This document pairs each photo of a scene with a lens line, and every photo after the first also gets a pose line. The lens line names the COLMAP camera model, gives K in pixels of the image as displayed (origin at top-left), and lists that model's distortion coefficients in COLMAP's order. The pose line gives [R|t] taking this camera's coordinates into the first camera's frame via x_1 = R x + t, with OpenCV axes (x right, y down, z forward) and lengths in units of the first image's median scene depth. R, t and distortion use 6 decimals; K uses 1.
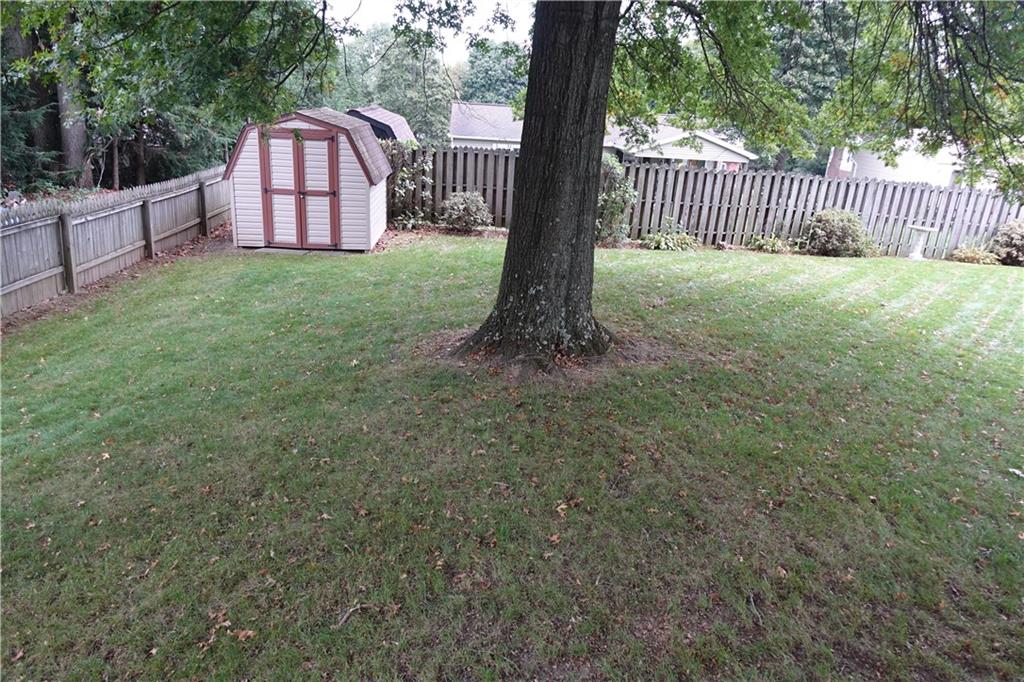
lens RADIAL K [[698.3, 0, 510.4], [0, 698.3, 339.4], [0, 0, 1]] dist [-0.004076, -0.002454]
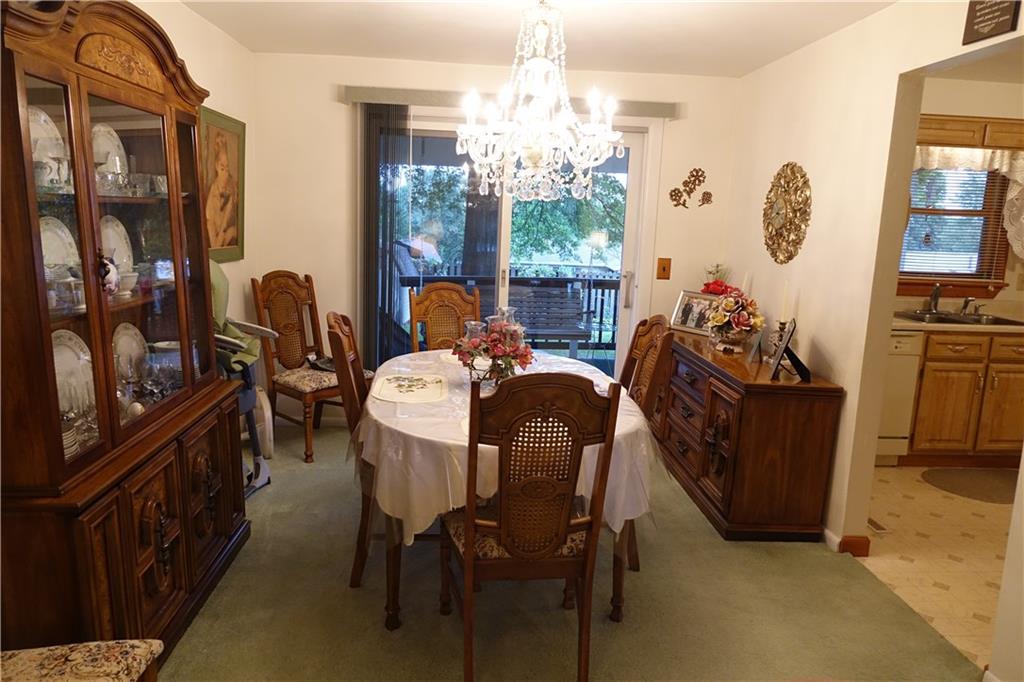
lens RADIAL K [[696.8, 0, 509.9], [0, 696.8, 338.8], [0, 0, 1]] dist [-0.003080, 0.000356]
pose [[0.997856, -0.005725, -0.065190, 0.119243], [-0.006023, 0.983902, -0.178610, 0.152408], [0.065163, 0.178620, 0.981758, -0.441058]]
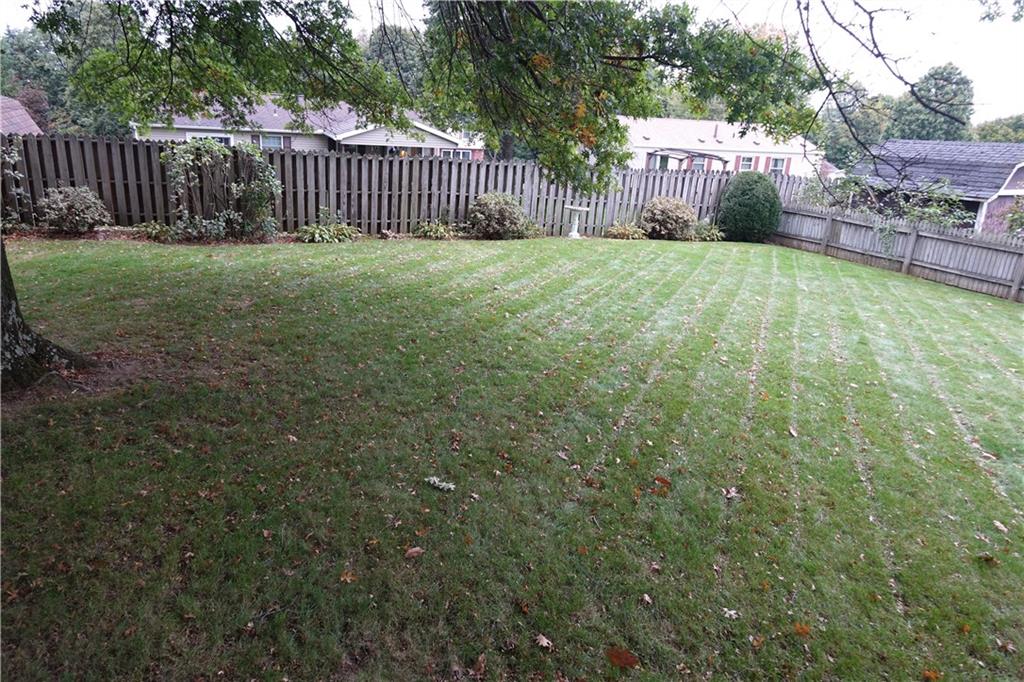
lens RADIAL K [[698.3, 0, 510.4], [0, 698.3, 339.4], [0, 0, 1]] dist [-0.004076, -0.002454]
pose [[0.953792, -0.093654, 0.285500, 0.183242], [0.089812, 0.995605, 0.026551, -0.001573], [-0.286732, 0.000317, 0.958011, 0.036187]]
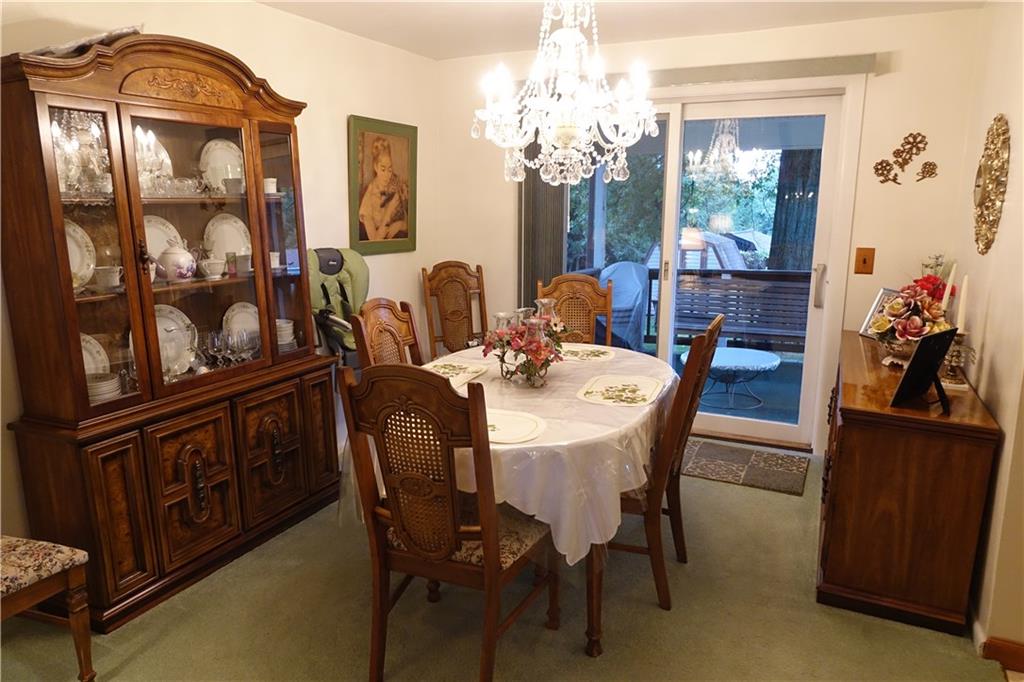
lens RADIAL K [[698.3, 0, 510.4], [0, 698.3, 339.4], [0, 0, 1]] dist [-0.004076, -0.002454]
pose [[0.840755, 0.051927, -0.538920, 0.189373], [-0.144200, 0.980913, -0.130448, 0.145476], [0.521860, 0.187387, 0.832195, -0.411103]]
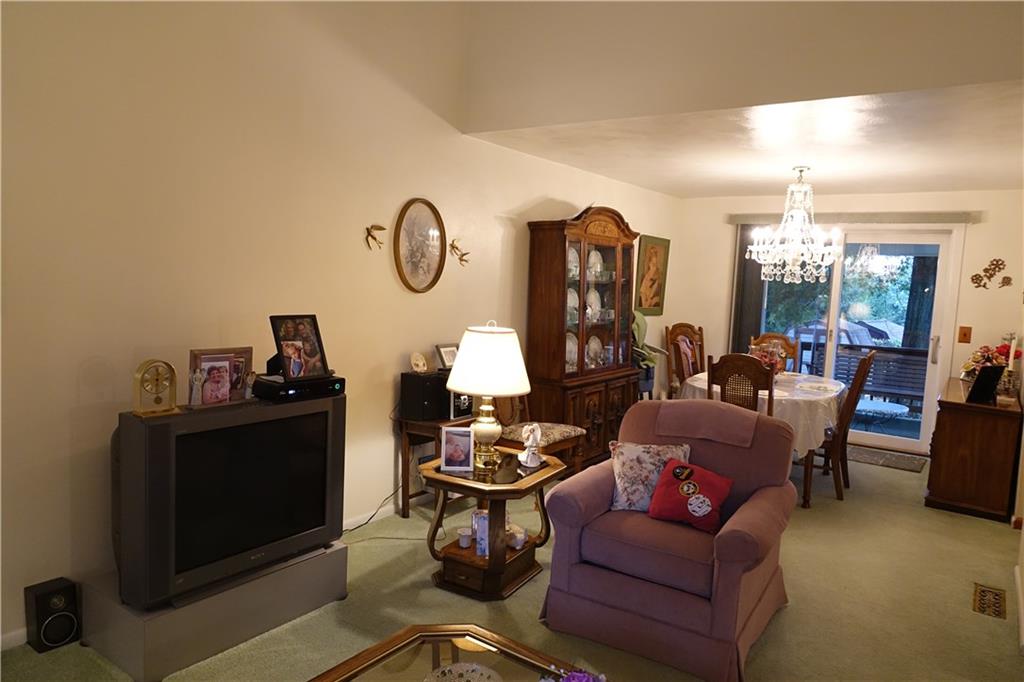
lens RADIAL K [[696.8, 0, 509.9], [0, 696.8, 338.8], [0, 0, 1]] dist [-0.003080, 0.000356]
pose [[0.742369, 0.039043, -0.668852, 0.229353], [-0.235093, 0.950005, -0.205478, 0.206614], [0.627391, 0.309783, 0.714434, -0.574785]]
